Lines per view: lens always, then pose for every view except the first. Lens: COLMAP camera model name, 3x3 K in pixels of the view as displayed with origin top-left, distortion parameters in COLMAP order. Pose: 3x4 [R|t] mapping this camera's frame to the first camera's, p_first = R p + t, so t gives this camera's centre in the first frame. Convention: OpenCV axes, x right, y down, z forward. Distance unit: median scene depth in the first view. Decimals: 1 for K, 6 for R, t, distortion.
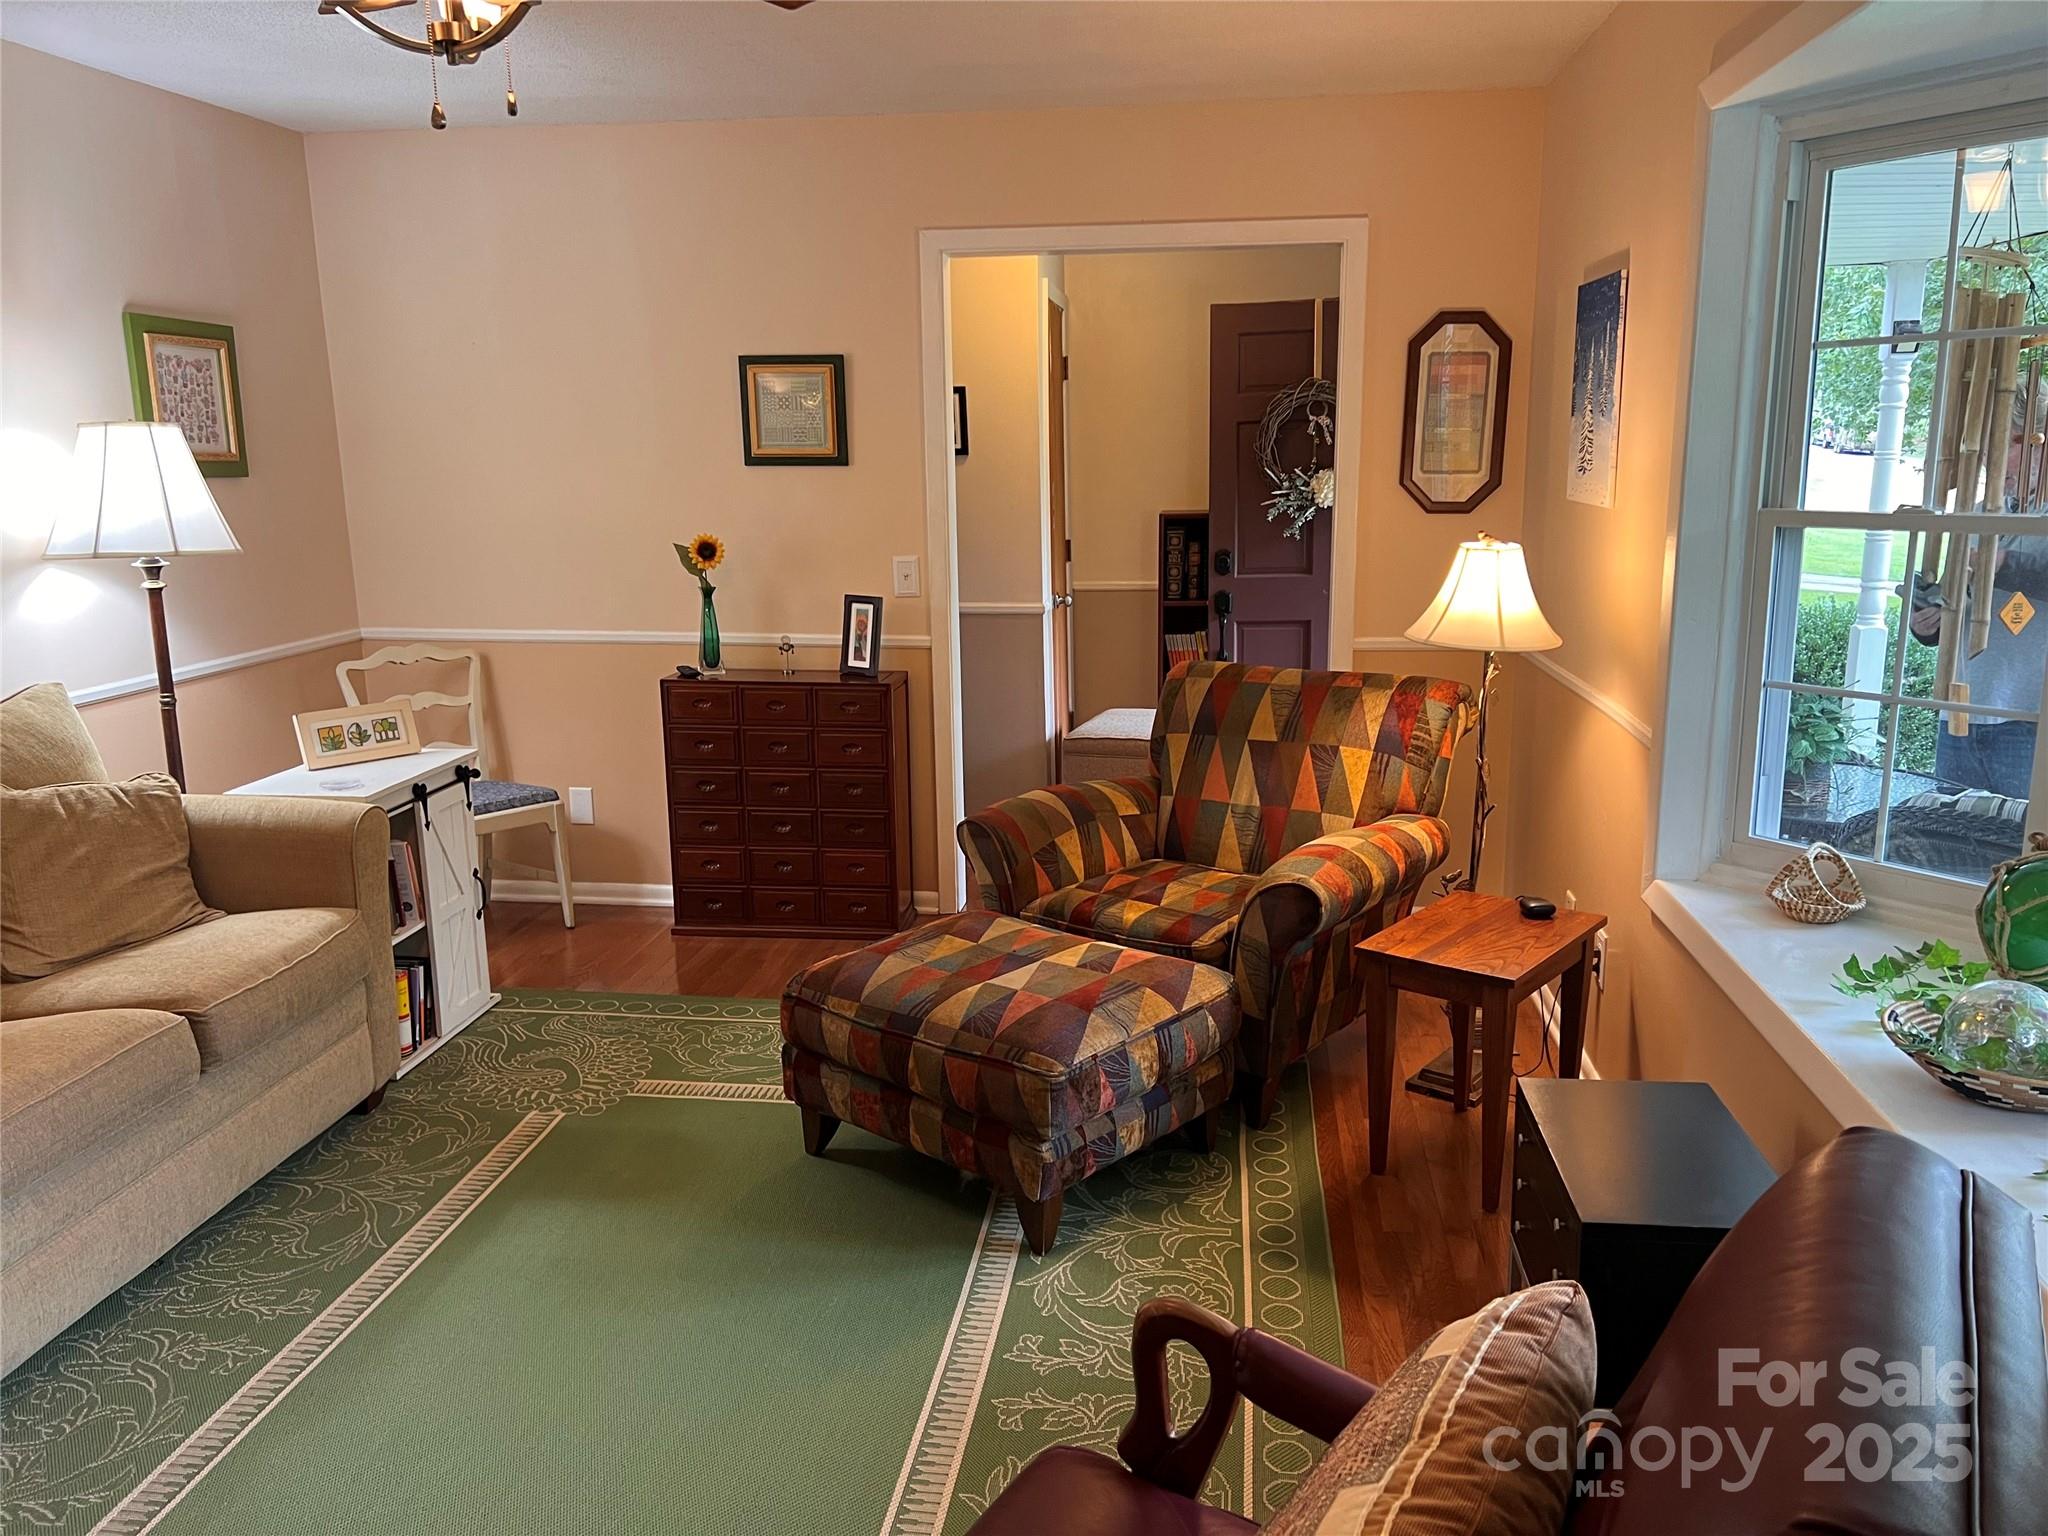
lens RADIAL K [[1540.7, 0, 1025.8], [0, 1540.7, 767.3], [0, 0, 1]] dist [0.067567, -0.085352]
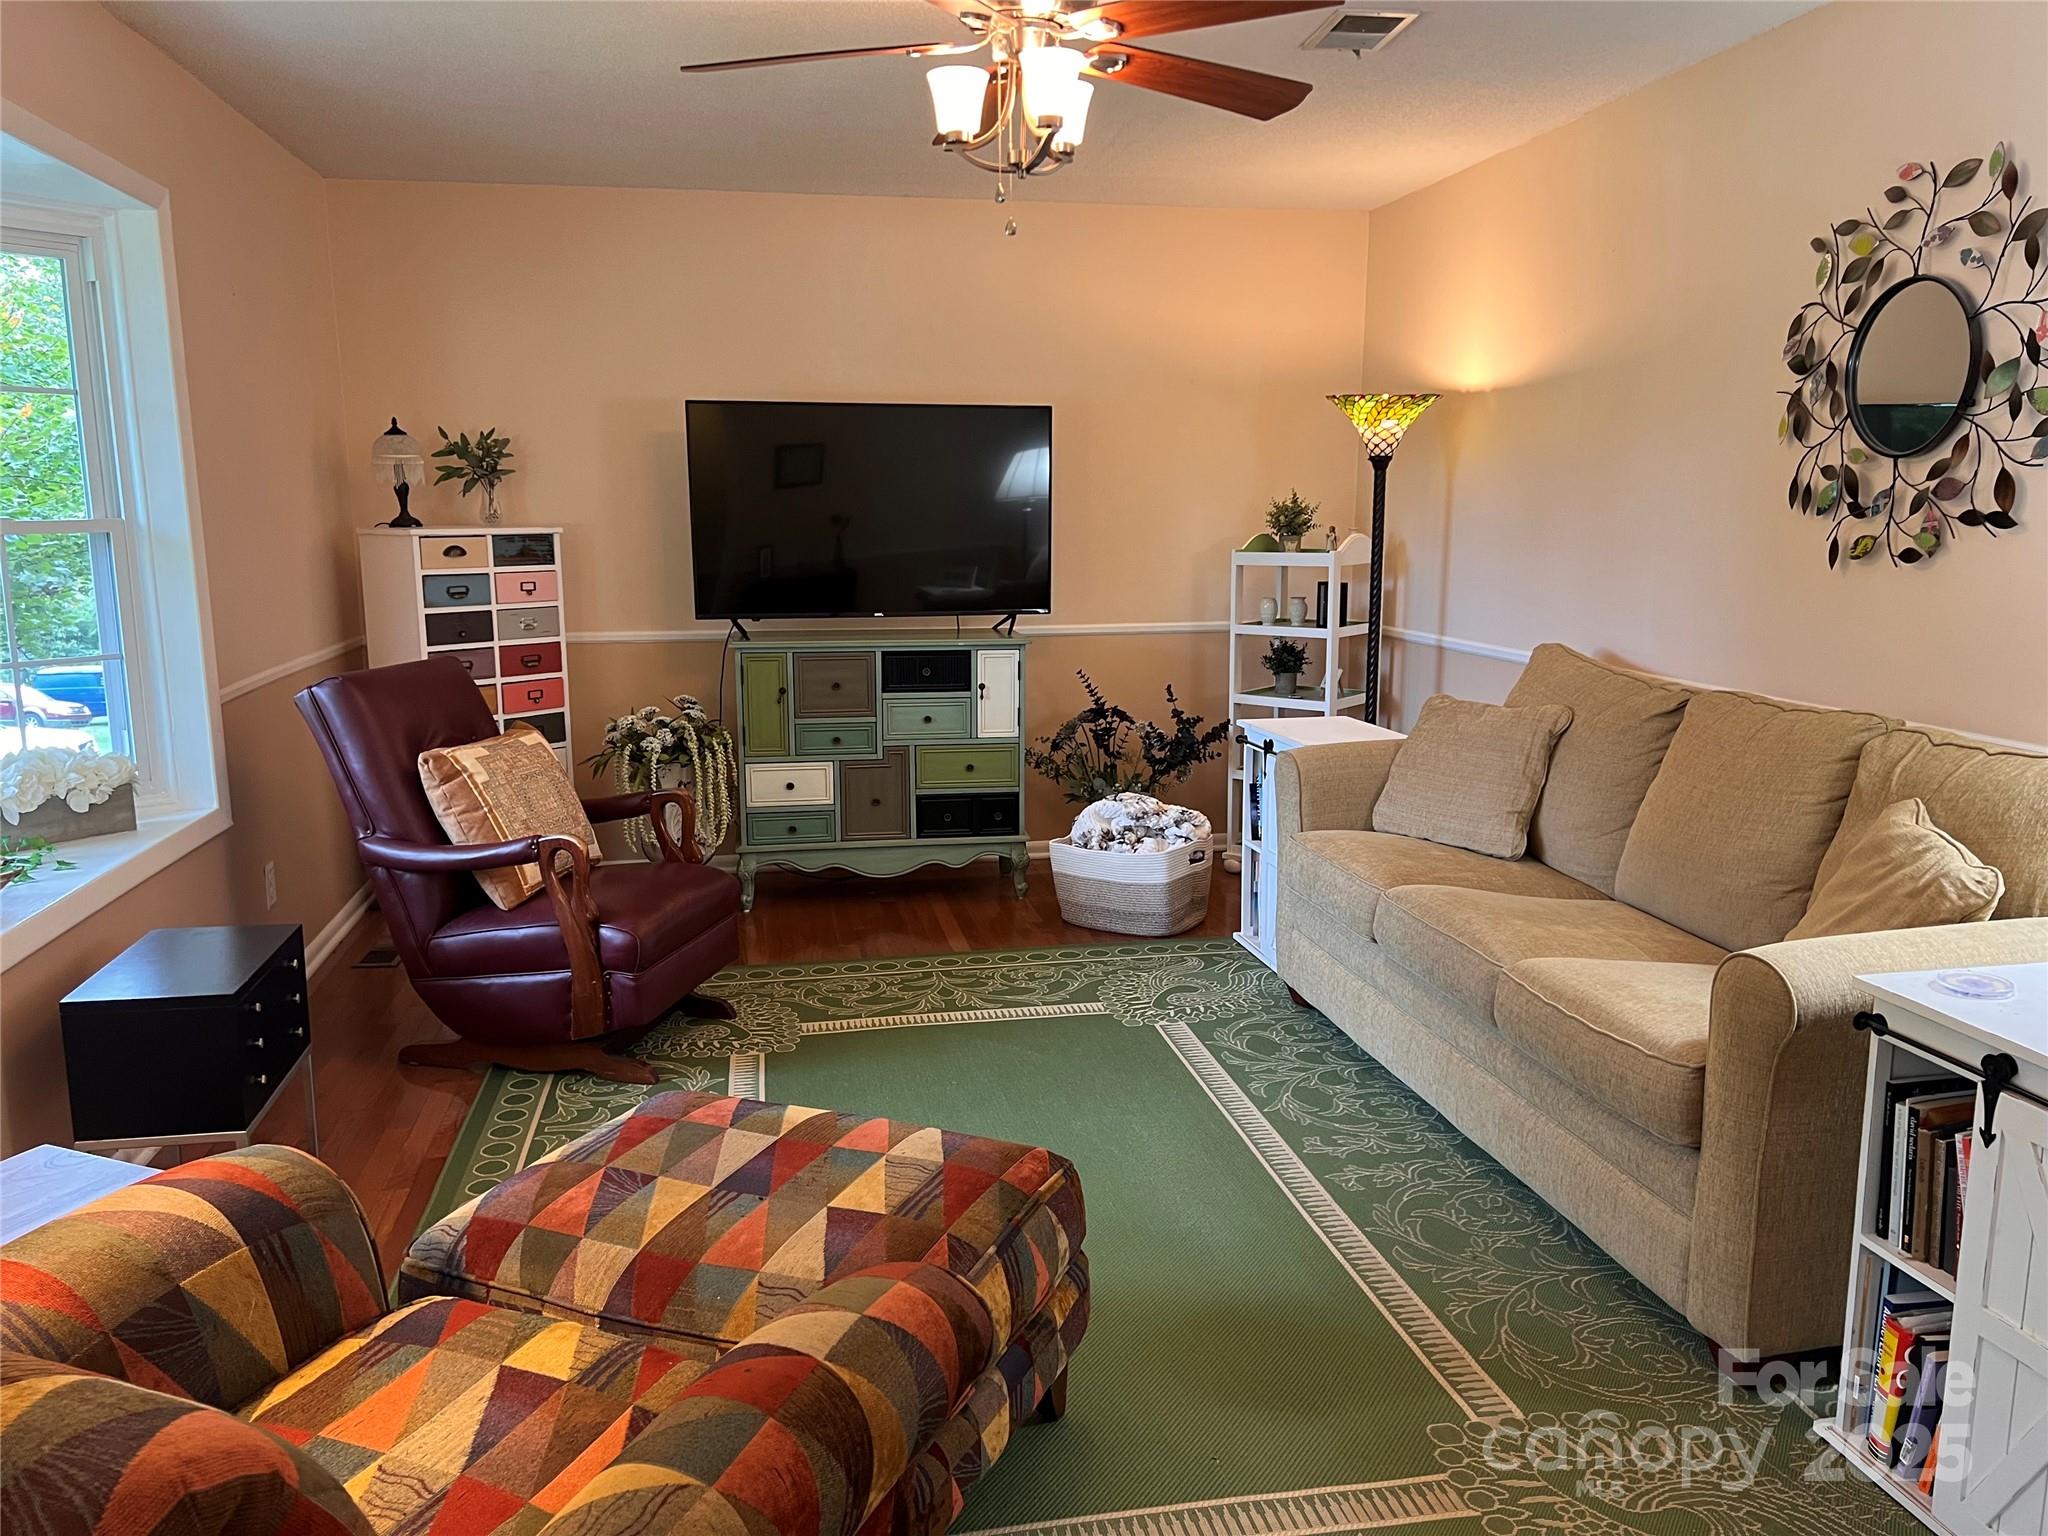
lens RADIAL K [[1540.7, 0, 1026.7], [0, 1540.7, 767.3], [0, 0, 1]] dist [0.067567, -0.085352]
pose [[-0.949084, 0.067063, -0.307803, 0.072623], [-0.050428, 0.932136, 0.358580, -0.278230], [0.310962, 0.355844, -0.881293, 1.500109]]
